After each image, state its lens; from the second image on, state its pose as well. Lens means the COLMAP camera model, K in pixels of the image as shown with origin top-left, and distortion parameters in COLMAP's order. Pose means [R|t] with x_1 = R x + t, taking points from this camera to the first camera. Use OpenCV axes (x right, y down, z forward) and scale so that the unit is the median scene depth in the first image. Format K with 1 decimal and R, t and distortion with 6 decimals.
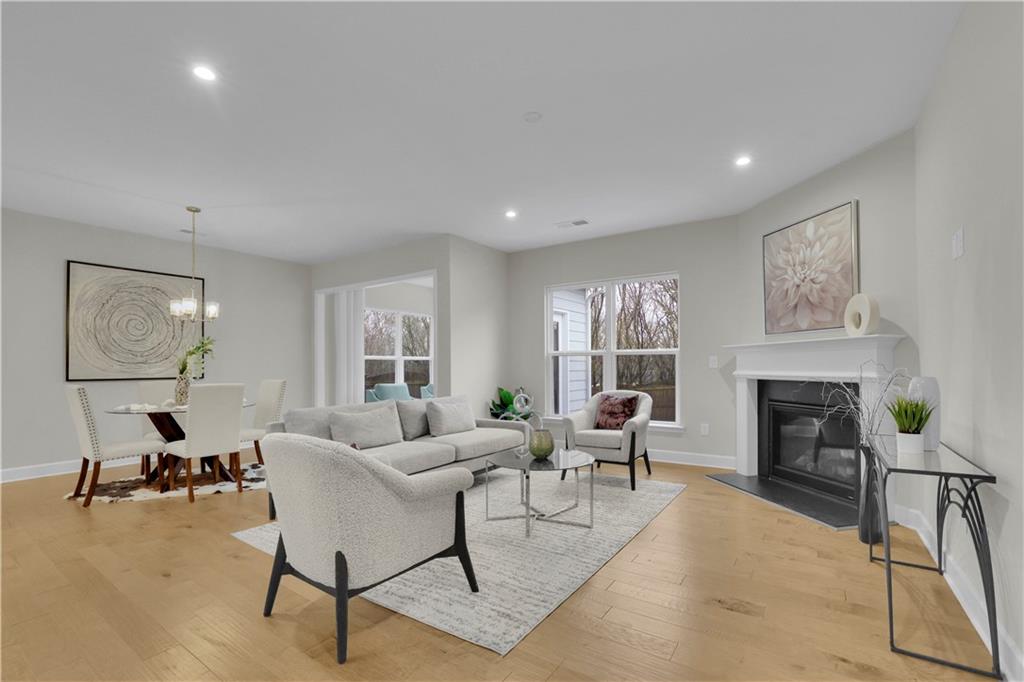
lens RADIAL K [[455.3, 0, 513.3], [0, 455.3, 362.7], [0, 0, 1]] dist [-0.019677, 0.000488]
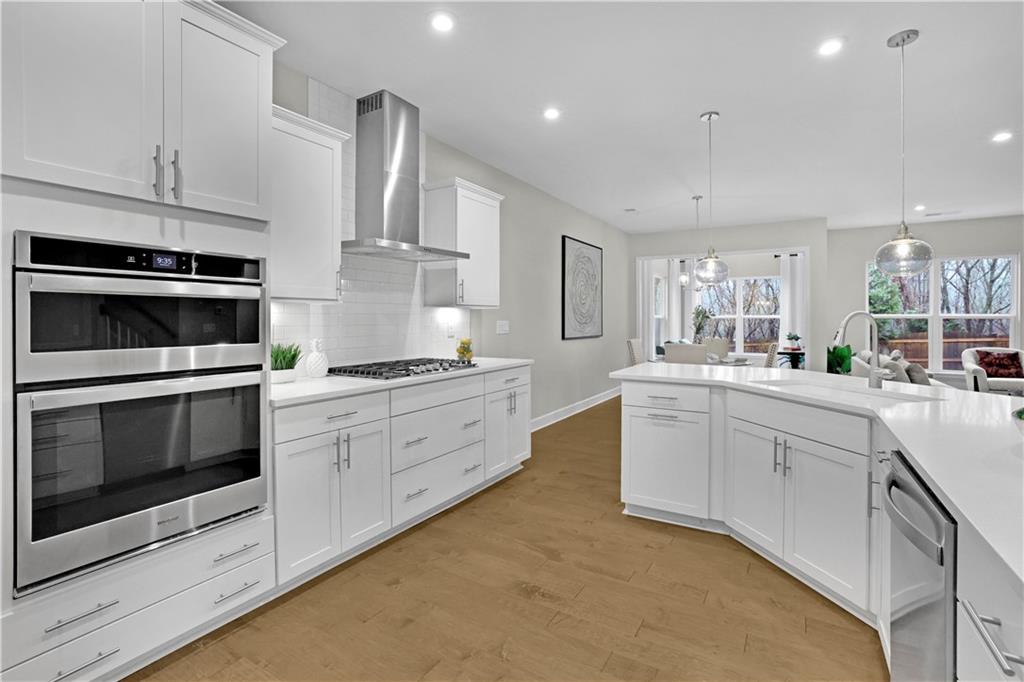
lens RADIAL K [[472.0, 0, 525.7], [0, 472.0, 322.9], [0, 0, 1]] dist [0.003522, 0.000422]
pose [[0.997045, 0.004778, 0.076667, -1.331512], [-0.005998, 0.999859, 0.015687, -0.022678], [-0.076581, -0.016101, 0.996933, -0.247792]]
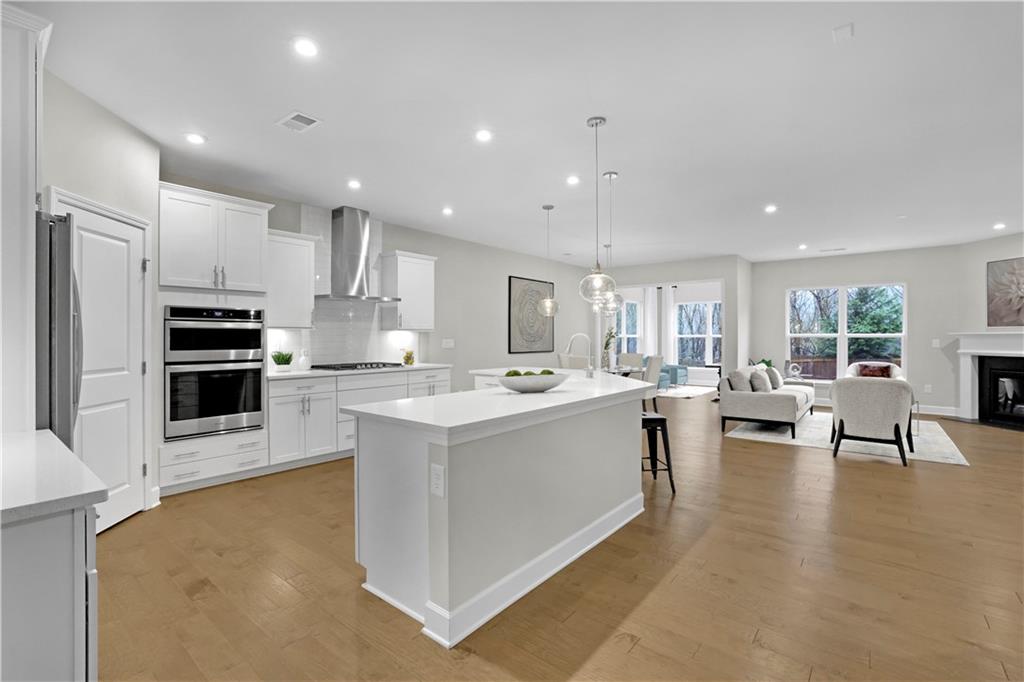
lens RADIAL K [[450.4, 0, 512.0], [0, 450.4, 341.0], [0, 0, 1]] dist [-0.014094, 0.000106]
pose [[0.996714, 0.006654, -0.080724, -0.963566], [-0.005392, 0.999860, 0.015843, -0.029147], [0.080819, -0.015356, 0.996611, -0.652178]]
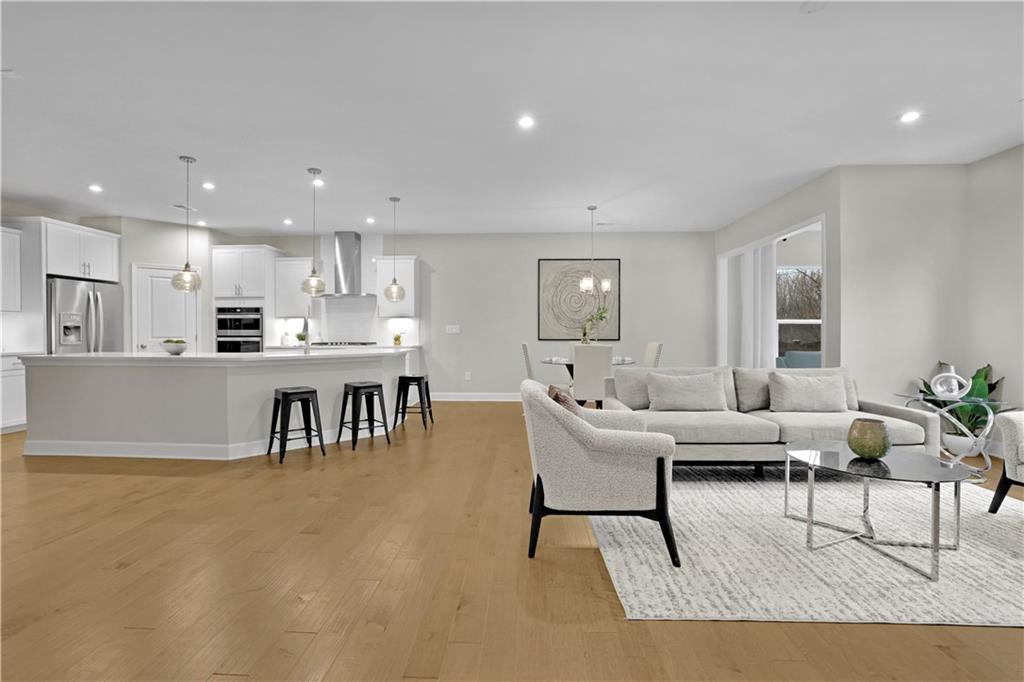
lens RADIAL K [[461.3, 0, 512.0], [0, 461.3, 341.0], [0, 0, 1]] dist [-0.002507, 0.000322]
pose [[0.532294, 0.021969, -0.846274, 0.301121], [0.003024, 0.999607, 0.027852, 0.000856], [0.846554, -0.017384, 0.532019, 0.108007]]
